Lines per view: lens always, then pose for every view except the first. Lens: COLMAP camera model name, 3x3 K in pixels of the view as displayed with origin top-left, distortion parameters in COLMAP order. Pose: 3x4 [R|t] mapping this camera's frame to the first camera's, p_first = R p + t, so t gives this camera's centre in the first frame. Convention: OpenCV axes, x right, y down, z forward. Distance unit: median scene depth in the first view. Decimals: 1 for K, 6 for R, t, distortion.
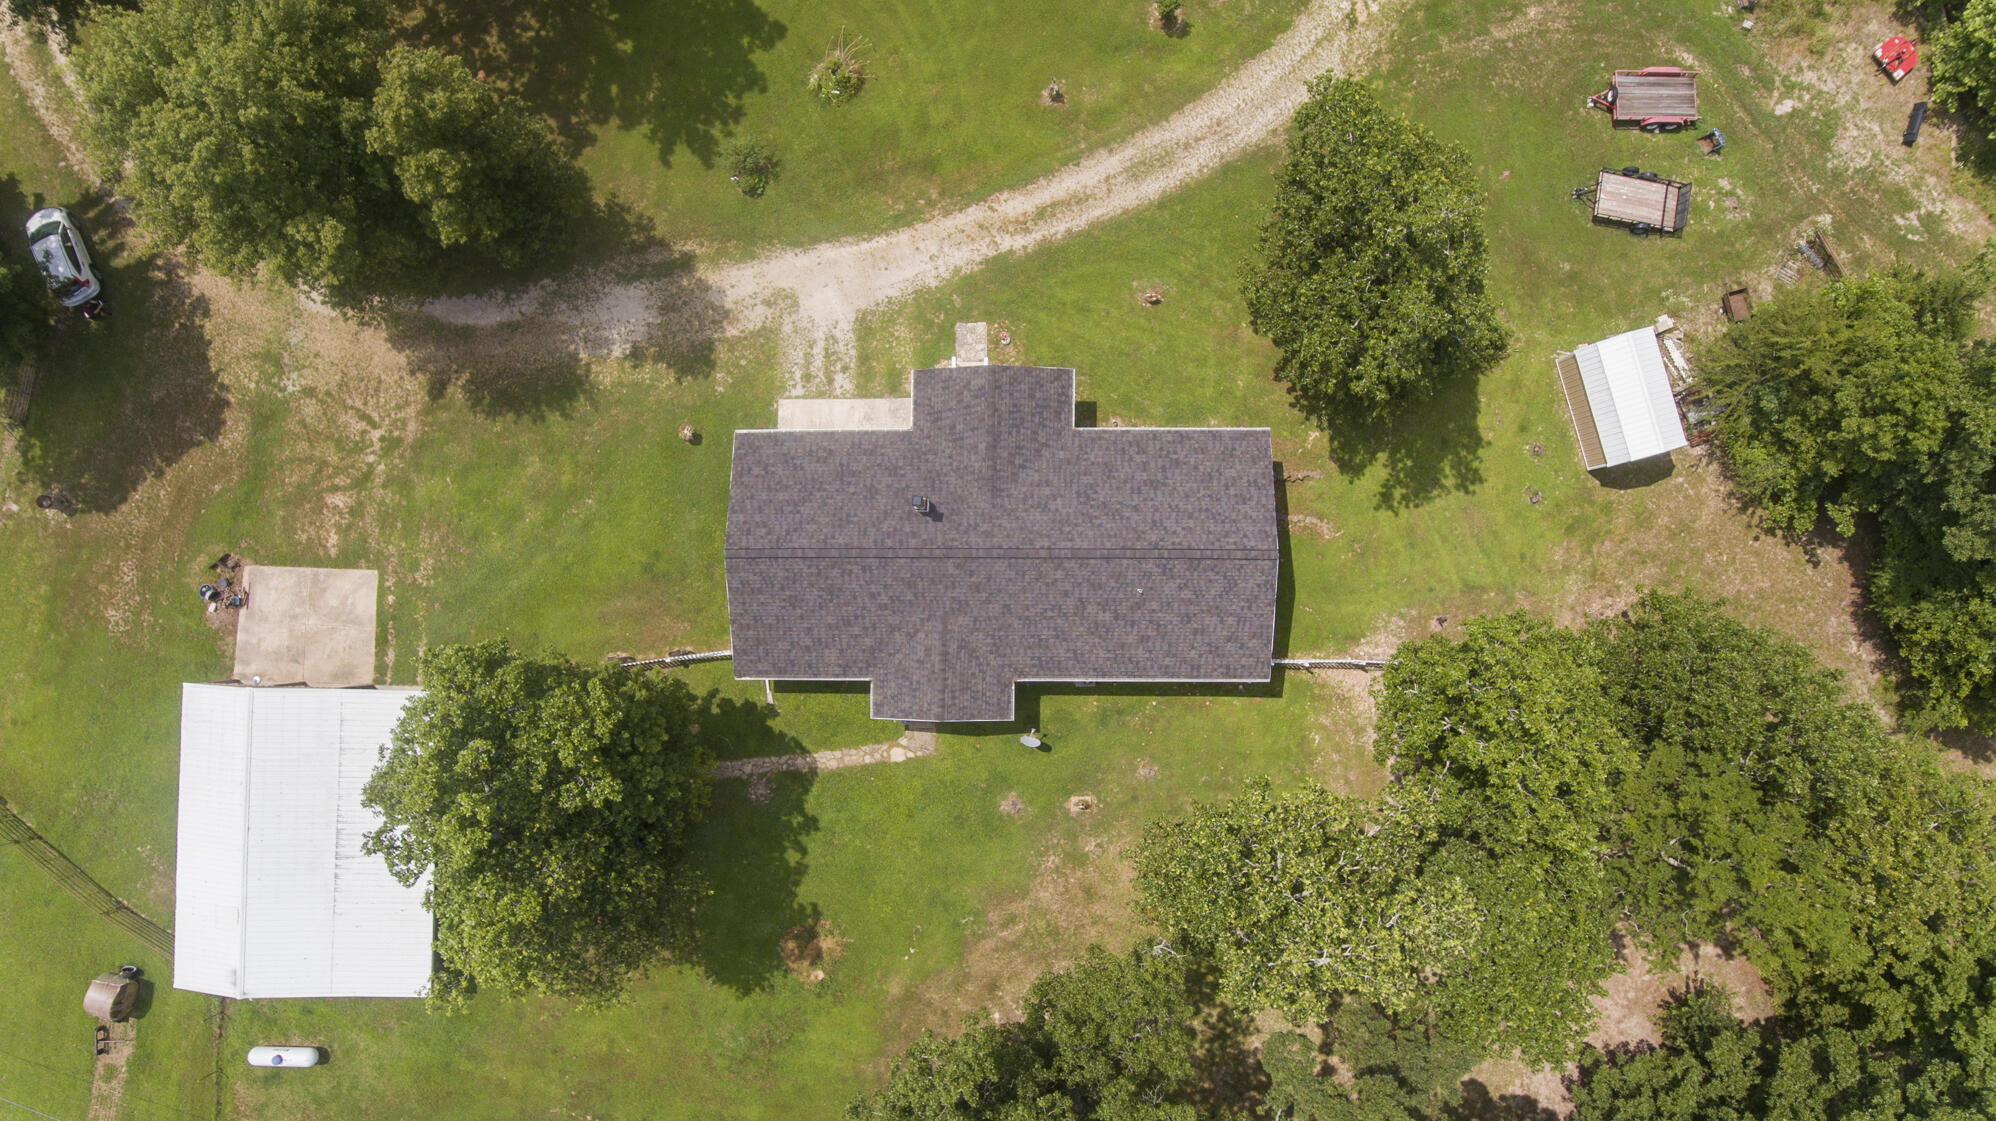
lens RADIAL K [[1195.0, 0, 996.0], [0, 1195.0, 570.0], [0, 0, 1]] dist [-0.032994, 0.024692]
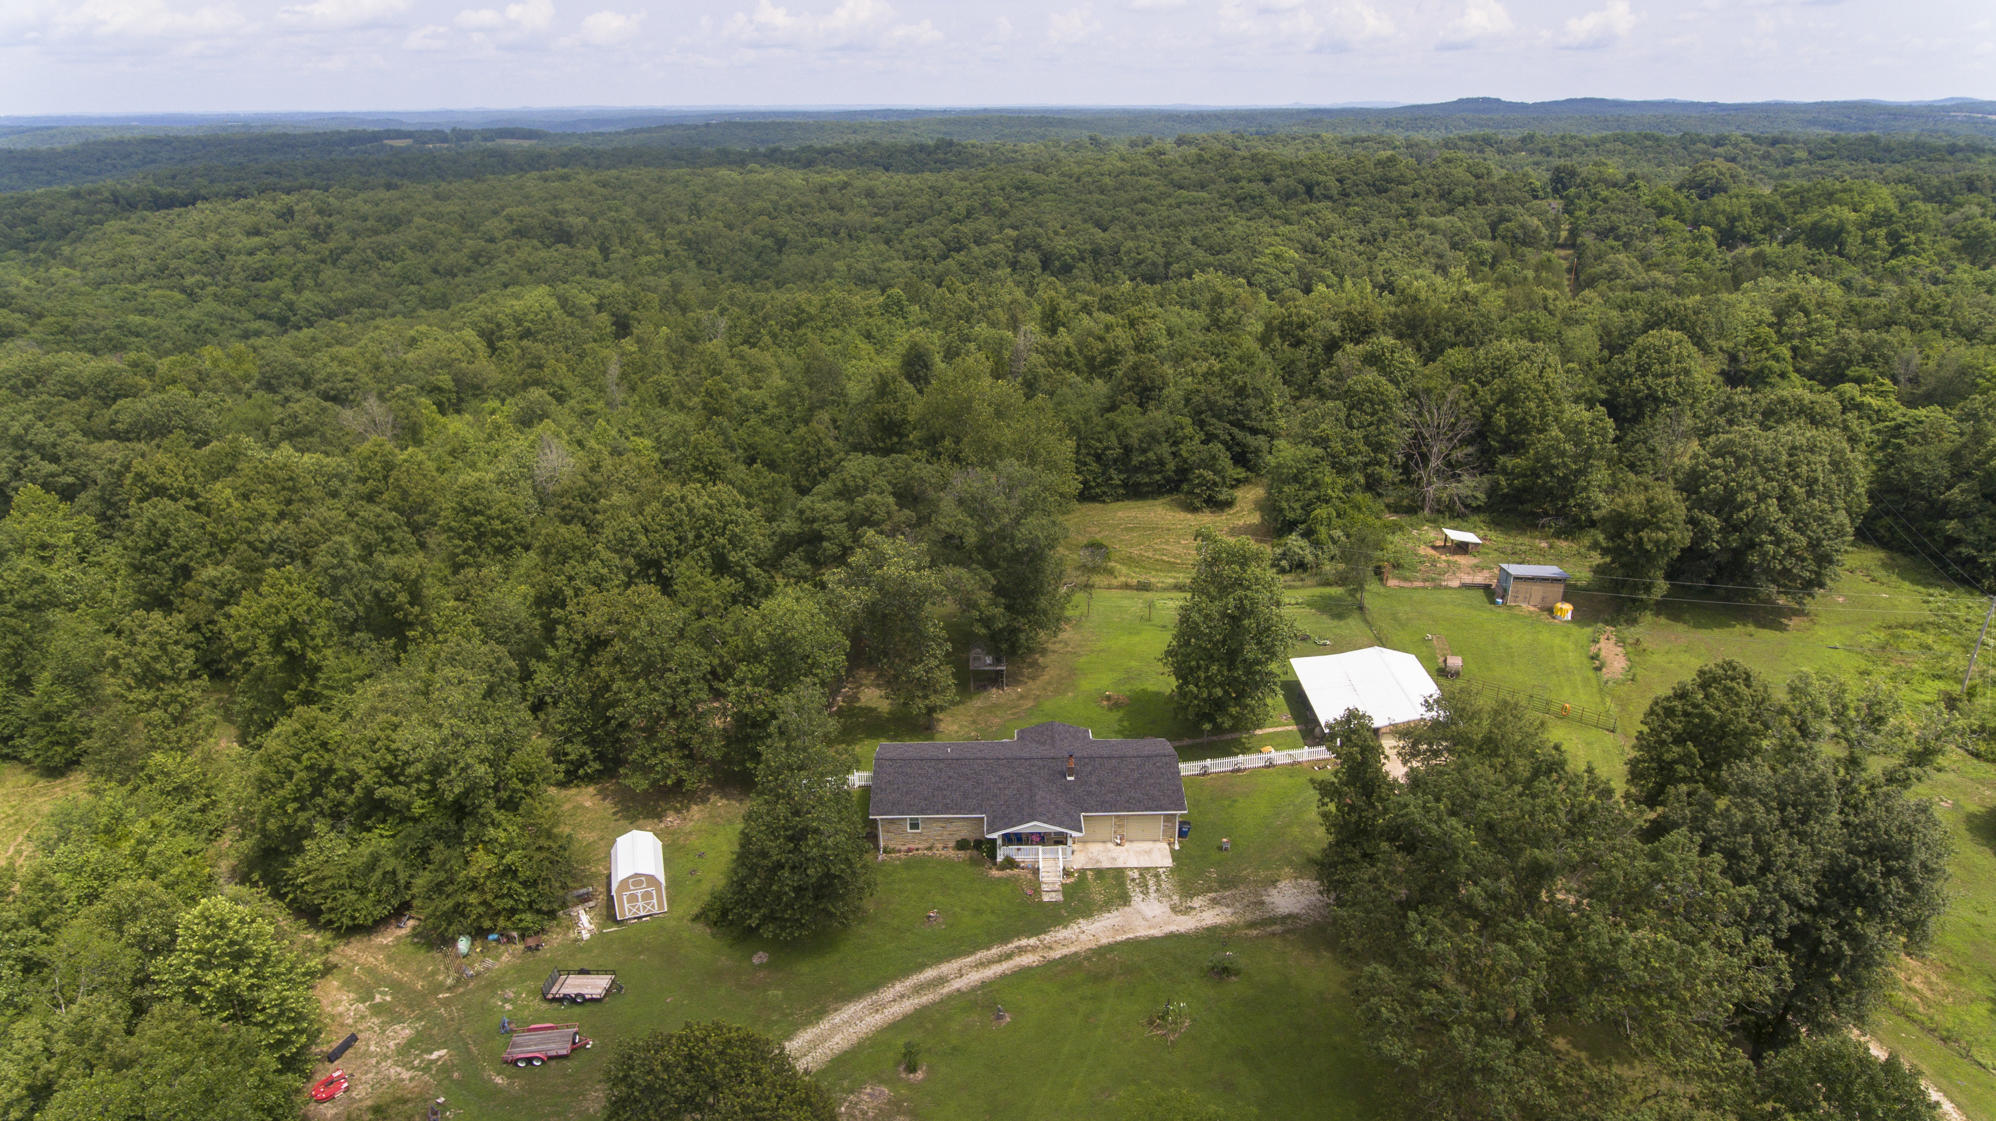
lens RADIAL K [[1195.0, 0, 996.0], [0, 1195.0, 570.0], [0, 0, 1]] dist [-0.032994, 0.024692]
pose [[-0.998956, 0.045669, 0.001120, 0.030283], [-0.015257, -0.356627, 0.934122, -1.453523], [0.043060, 0.933130, 0.356951, 0.068743]]
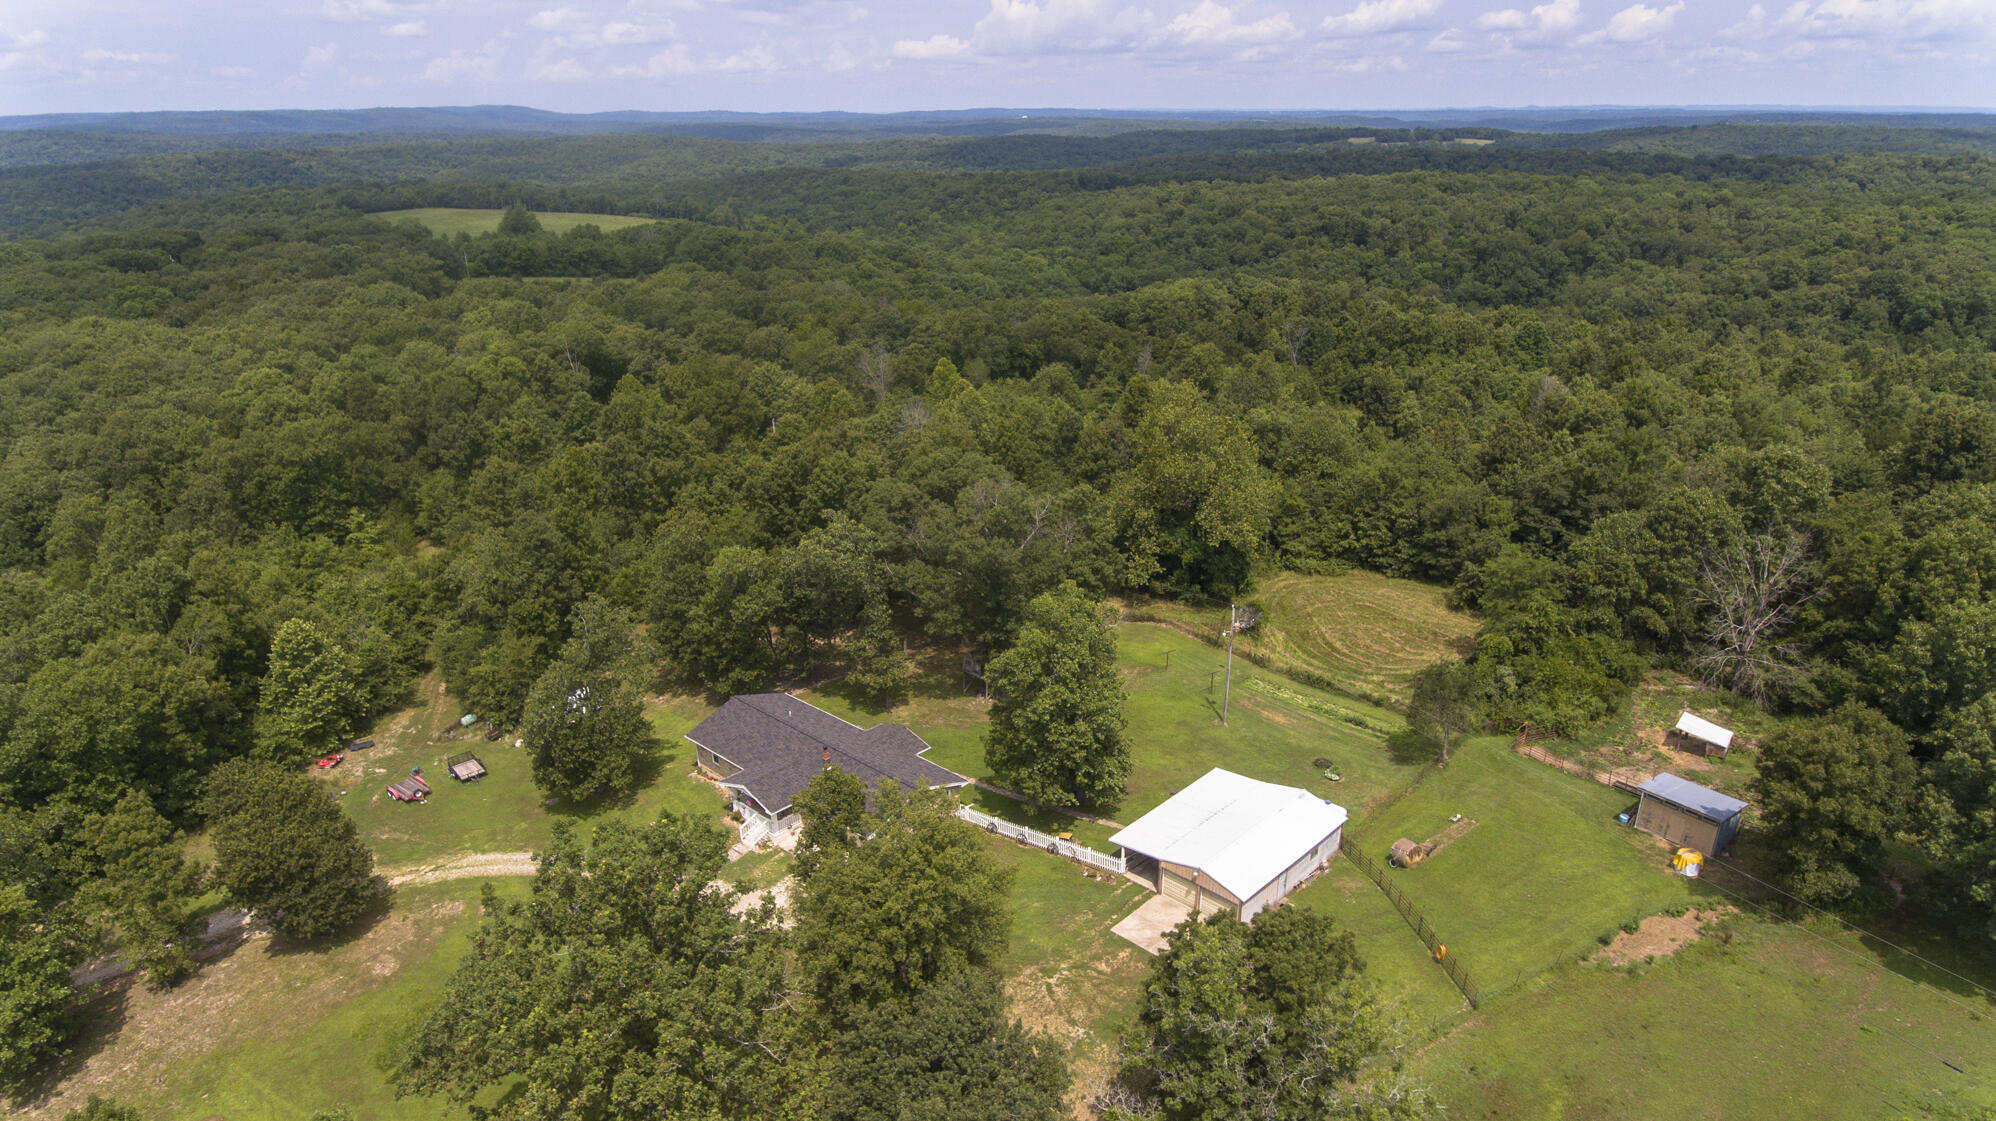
lens RADIAL K [[1195.0, 0, 996.0], [0, 1195.0, 570.0], [0, 0, 1]] dist [-0.032994, 0.024692]
pose [[-0.739258, -0.201463, 0.642581, -1.255261], [0.672756, -0.263361, 0.691404, -0.977334], [0.029938, 0.943427, 0.330227, 0.096452]]
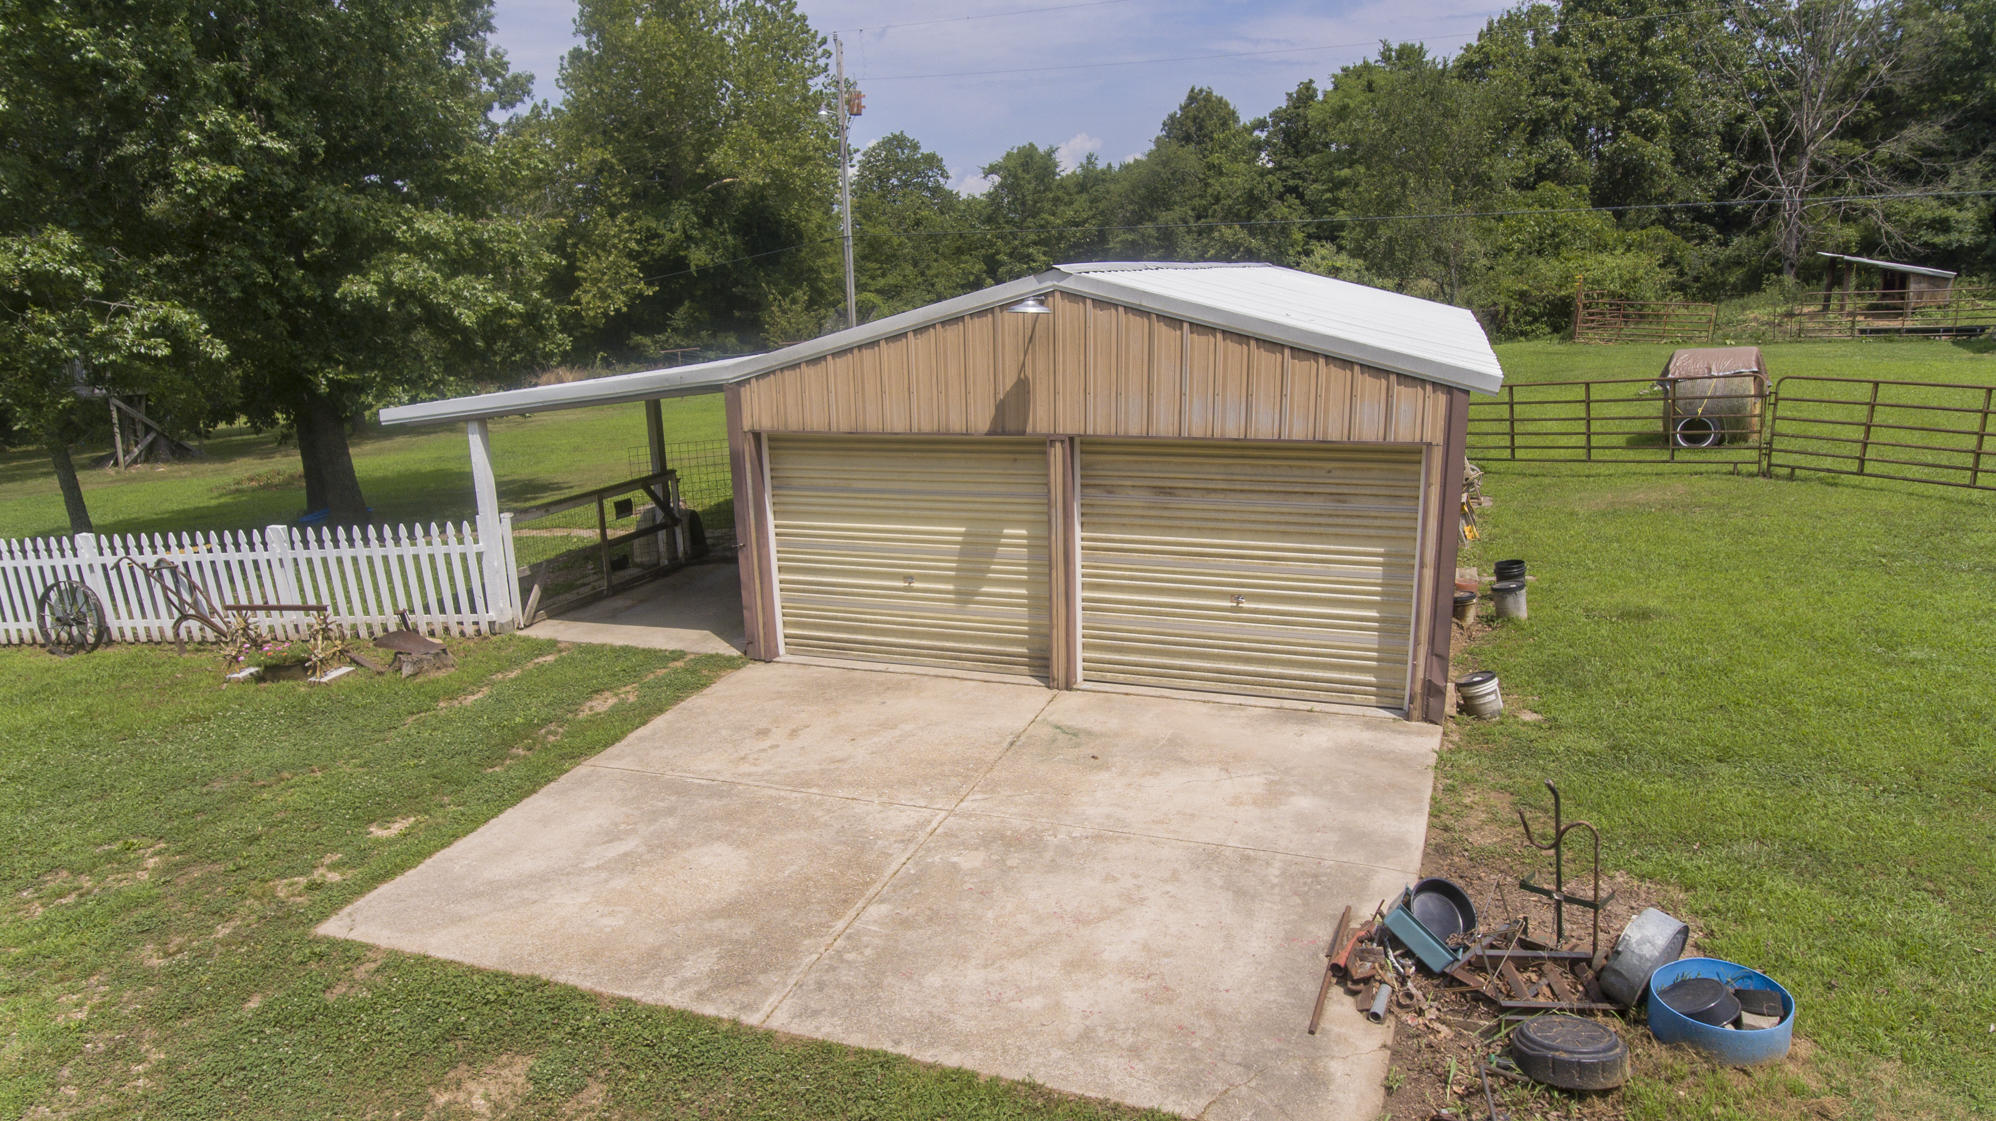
lens RADIAL K [[1195.0, 0, 996.0], [0, 1195.0, 570.0], [0, 0, 1]] dist [-0.032994, 0.024692]
pose [[-0.948496, -0.023688, 0.315901, -0.632759], [0.312387, -0.235583, 0.920280, -0.090403], [0.052621, 0.971566, 0.230849, 0.922316]]
